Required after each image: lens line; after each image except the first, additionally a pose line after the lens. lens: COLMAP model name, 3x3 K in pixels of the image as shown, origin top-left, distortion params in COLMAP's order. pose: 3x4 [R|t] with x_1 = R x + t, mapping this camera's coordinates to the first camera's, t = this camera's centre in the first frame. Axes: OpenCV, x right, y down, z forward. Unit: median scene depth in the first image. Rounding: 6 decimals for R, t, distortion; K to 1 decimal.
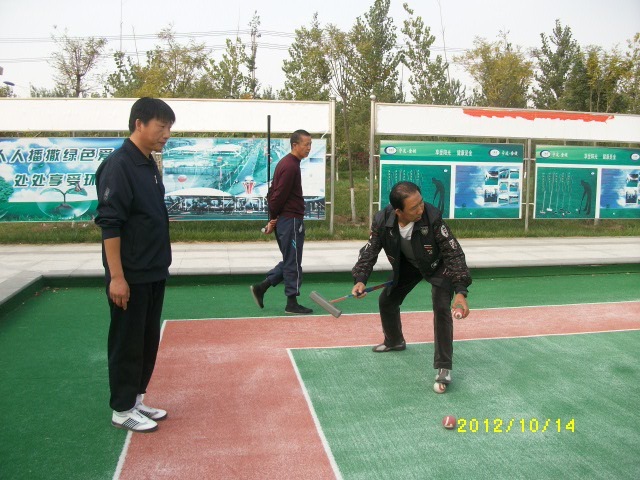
lens RADIAL K [[608.2, 0, 320.0], [0, 608.2, 240.0], [0, 0, 1]] dist [-0.141352, 0.070735]
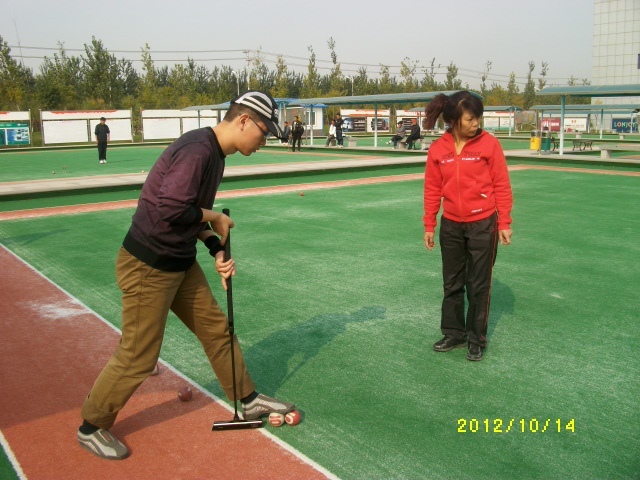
lens RADIAL K [[608.2, 0, 320.0], [0, 608.2, 240.0], [0, 0, 1]] dist [-0.141352, 0.070735]
pose [[0.870127, -0.107512, 0.480958, 0.368030], [0.075864, 0.993503, 0.084836, 0.334108], [-0.486954, -0.037331, 0.872630, -2.600464]]
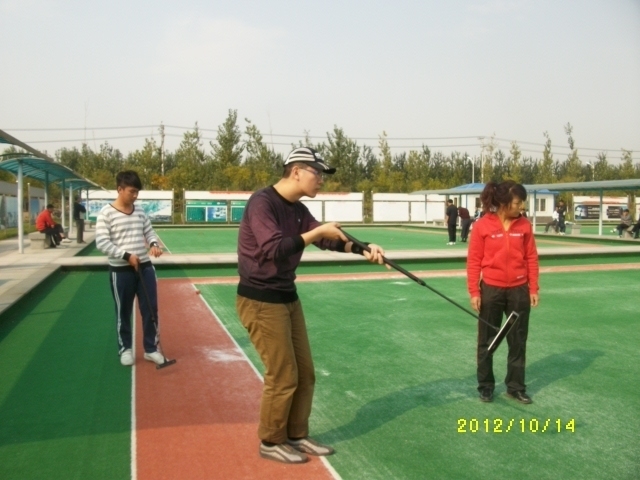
lens RADIAL K [[607.0, 0, 320.0], [0, 607.0, 240.0], [0, 0, 1]] dist [-0.142316, 0.074257]
pose [[0.991388, -0.008955, 0.130651, 0.408981], [0.018343, 0.997320, -0.070832, 0.342940], [-0.129667, 0.072619, 0.988895, -2.654043]]
